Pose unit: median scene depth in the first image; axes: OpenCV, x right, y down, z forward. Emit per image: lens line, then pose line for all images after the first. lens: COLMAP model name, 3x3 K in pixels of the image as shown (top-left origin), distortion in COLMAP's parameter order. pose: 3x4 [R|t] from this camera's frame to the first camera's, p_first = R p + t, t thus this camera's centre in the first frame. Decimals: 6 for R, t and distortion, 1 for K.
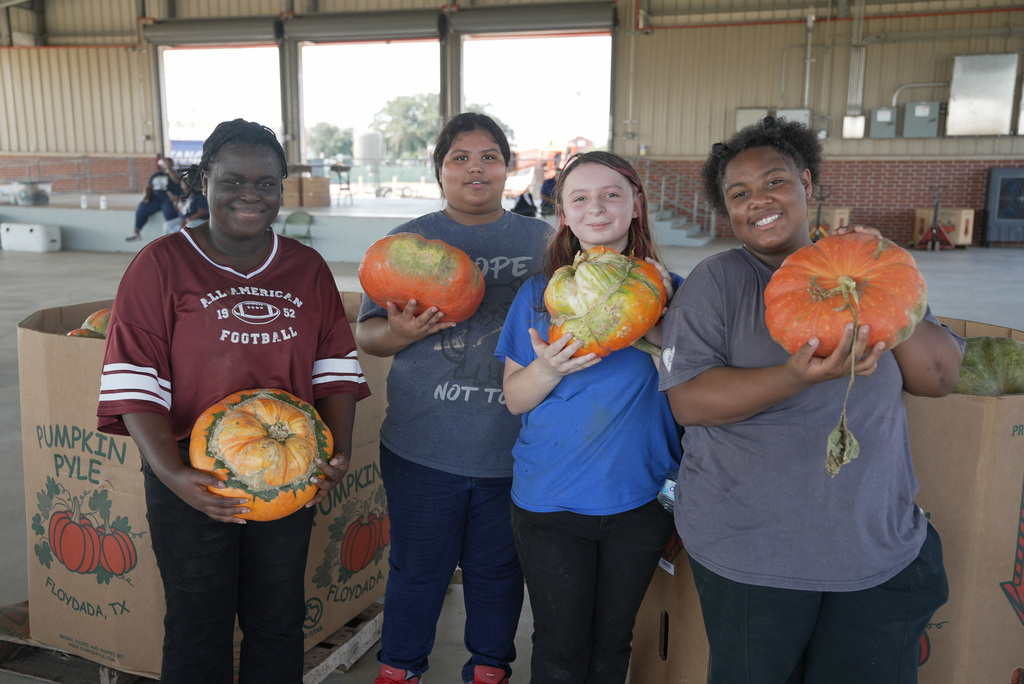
lens RADIAL K [[968.6, 0, 512.0], [0, 968.6, 342.0], [0, 0, 1]] dist [-0.003202, -0.001230]
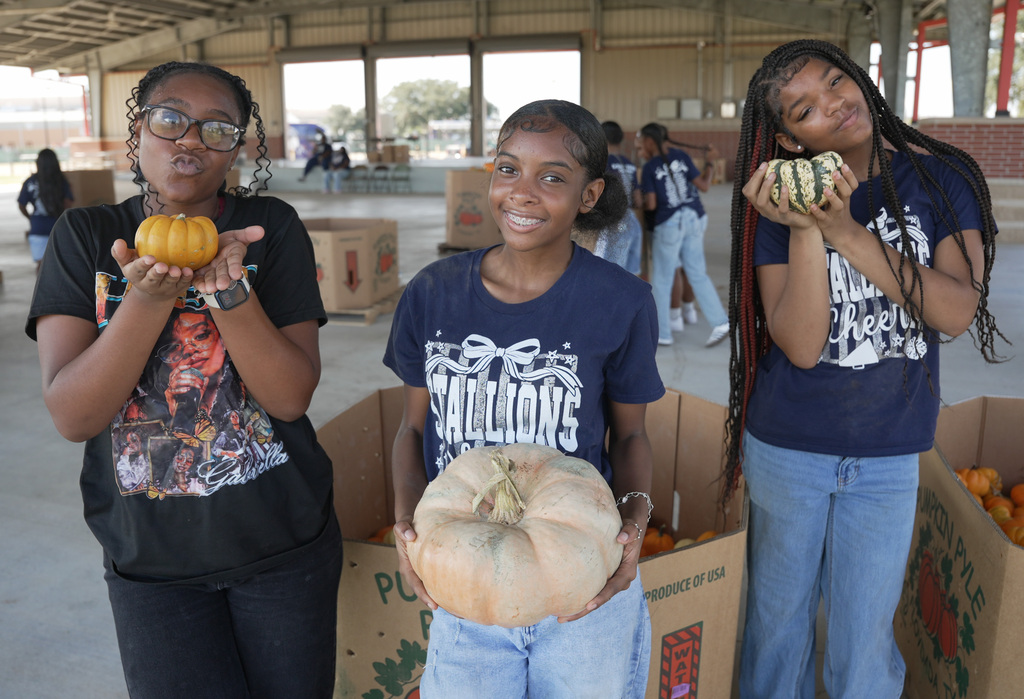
lens RADIAL K [[956.8, 0, 512.0], [0, 956.8, 349.5], [0, 0, 1]] dist [-0.141541, -0.001447]
pose [[0.999317, -0.022295, 0.029479, -0.060274], [0.021121, 0.998994, 0.039555, 0.099684], [-0.030331, -0.038905, 0.998782, -0.533203]]
